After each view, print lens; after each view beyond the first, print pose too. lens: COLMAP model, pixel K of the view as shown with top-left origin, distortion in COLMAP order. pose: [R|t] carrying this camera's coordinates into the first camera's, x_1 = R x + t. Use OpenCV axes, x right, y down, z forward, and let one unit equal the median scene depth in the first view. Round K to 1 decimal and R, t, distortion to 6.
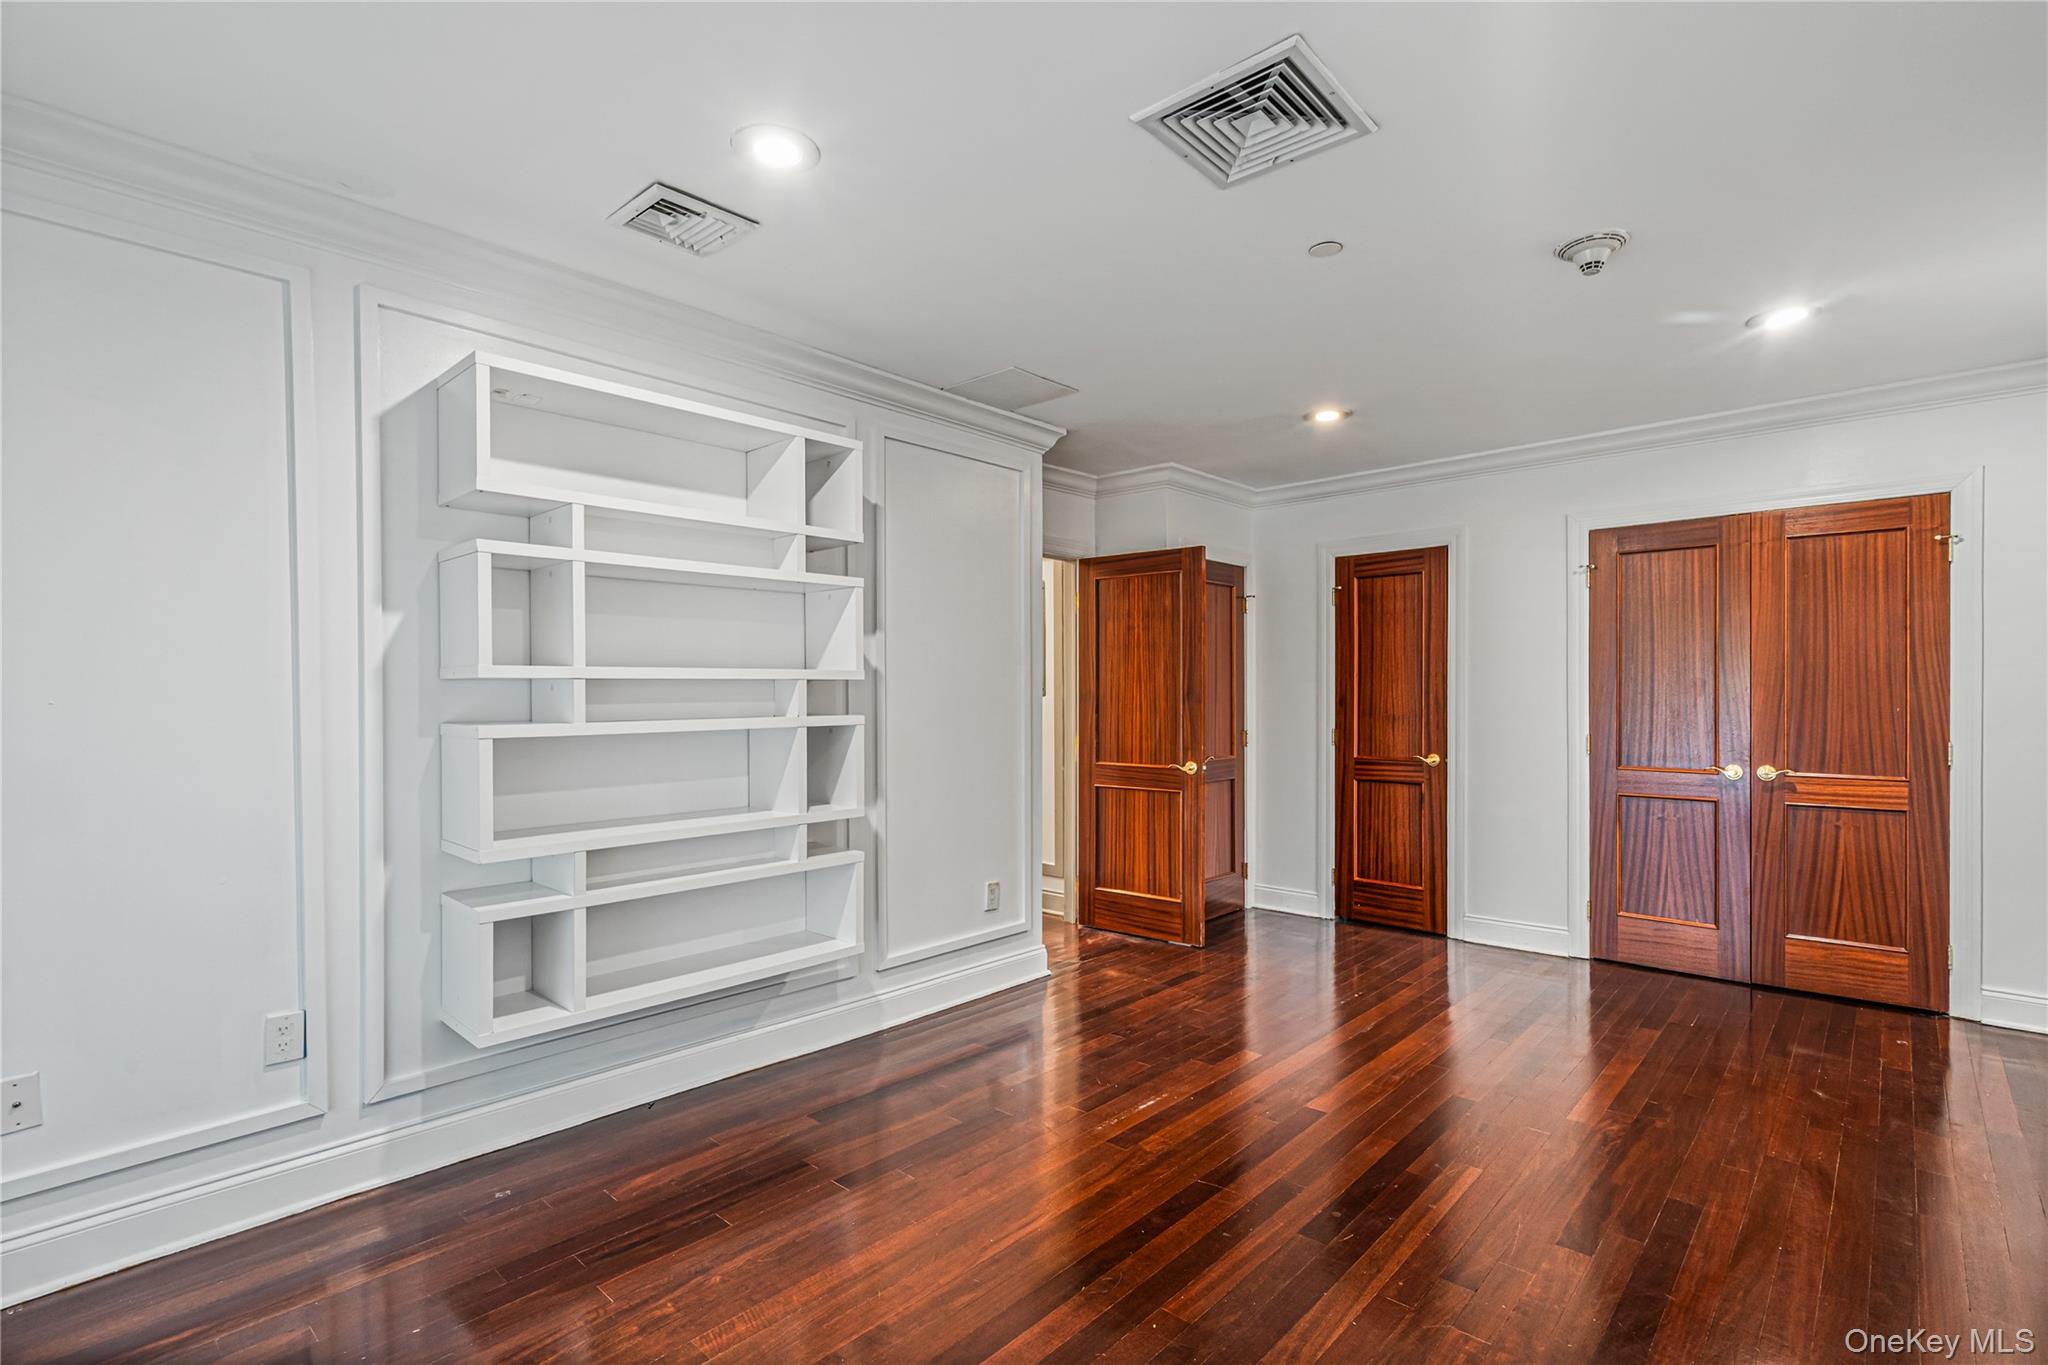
lens RADIAL K [[952.9, 0, 1025.5], [0, 952.9, 695.9], [0, 0, 1]] dist [-0.002764, -0.000798]
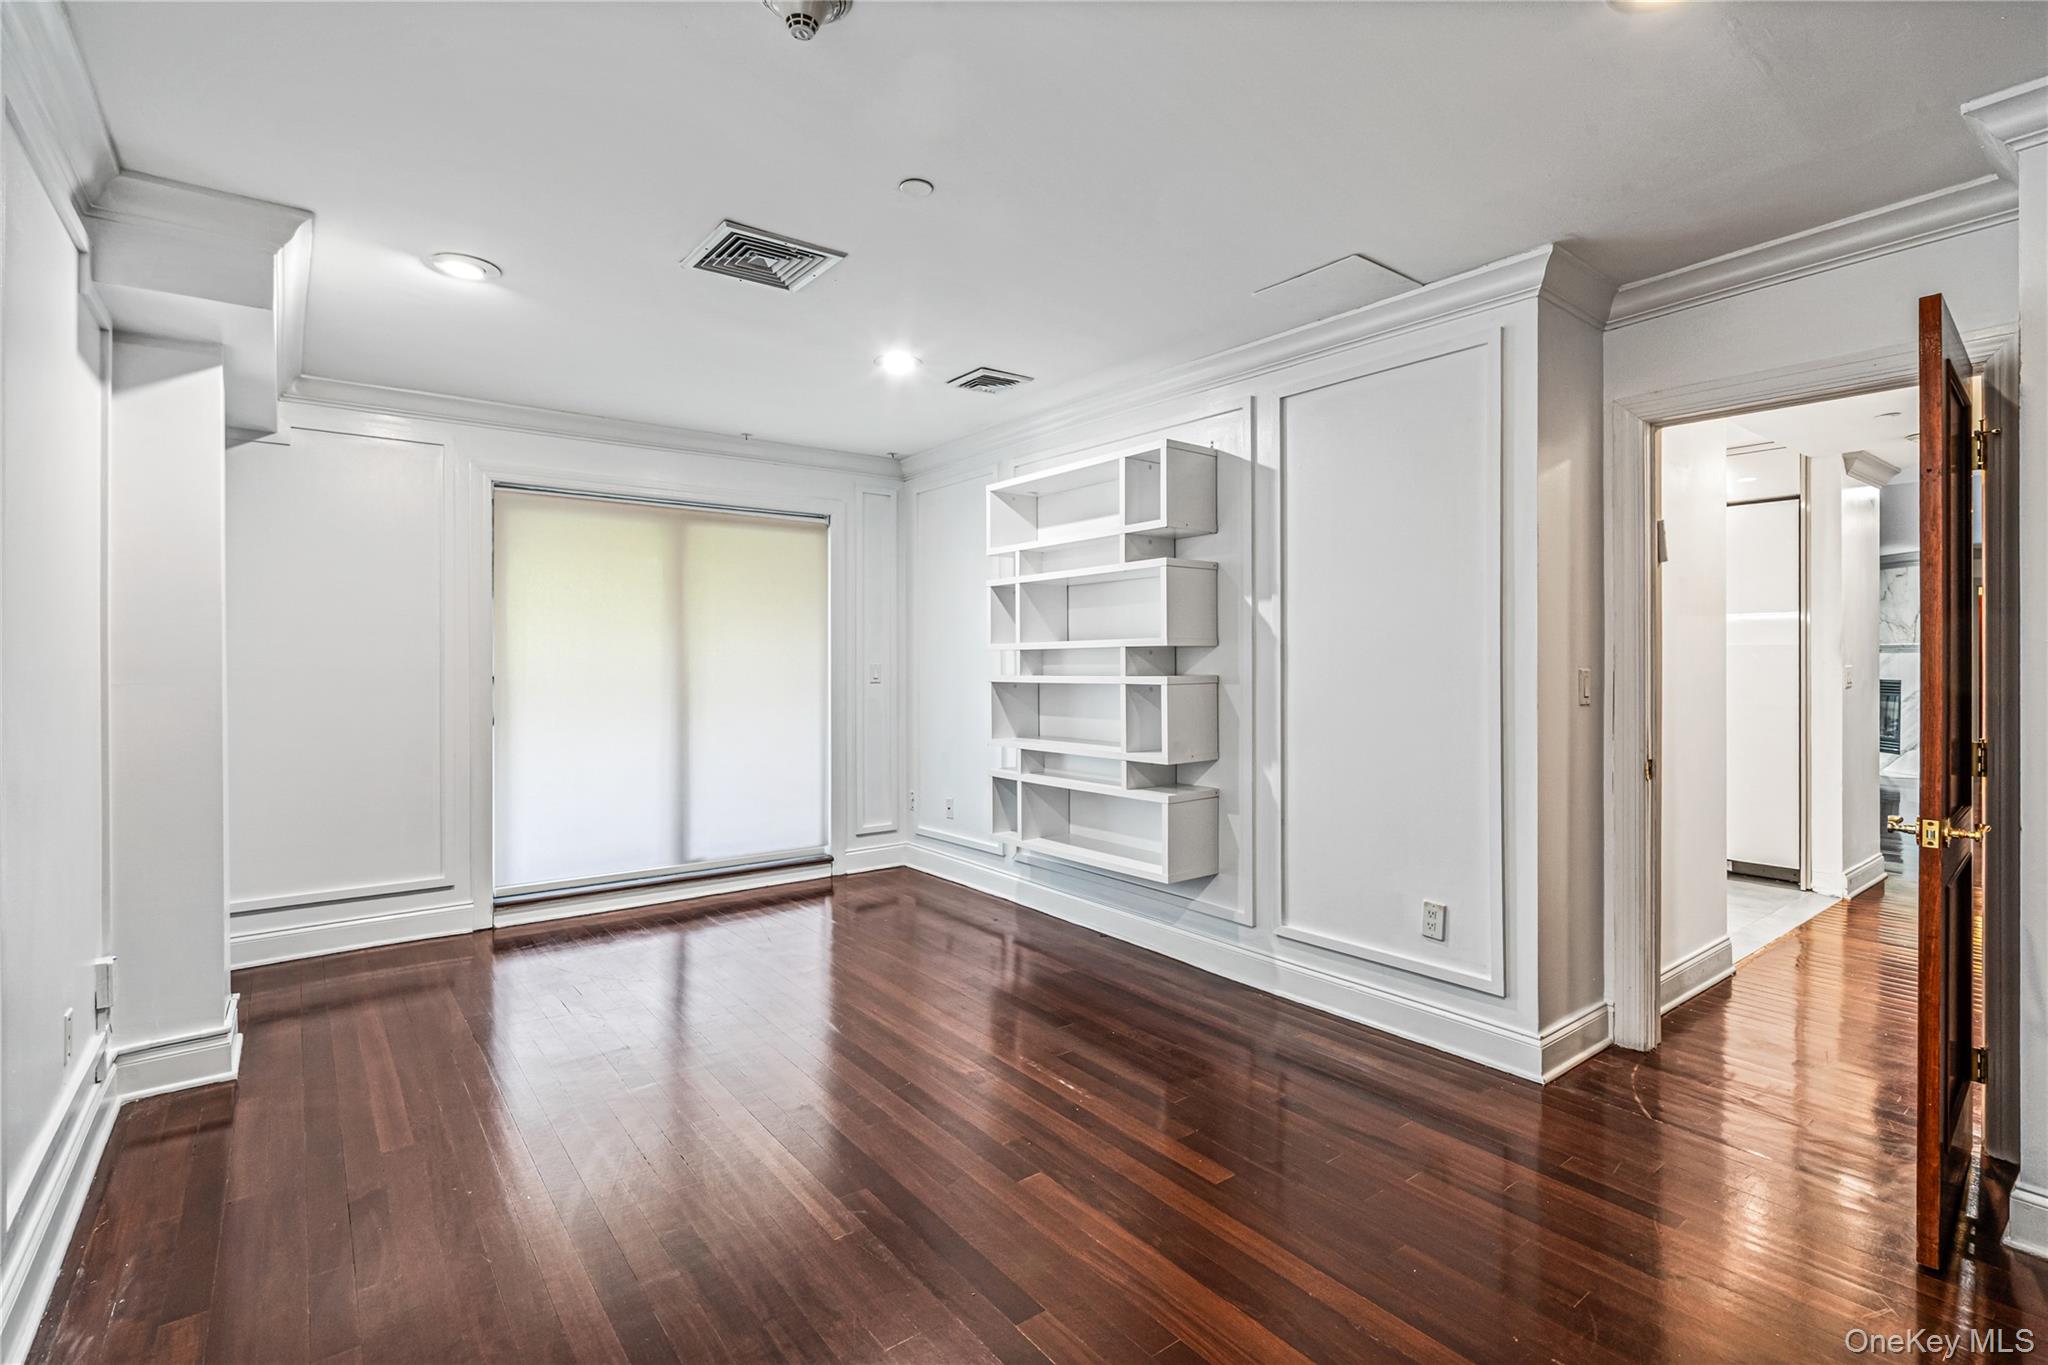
lens RADIAL K [[952.9, 0, 1022.7], [0, 952.9, 665.3], [0, 0, 1]] dist [-0.002764, -0.000798]
pose [[-0.165854, 0.010206, -0.986097, 0.524801], [0.000566, 0.999947, 0.010254, -0.002978], [0.986150, 0.001142, -0.165851, 0.542312]]
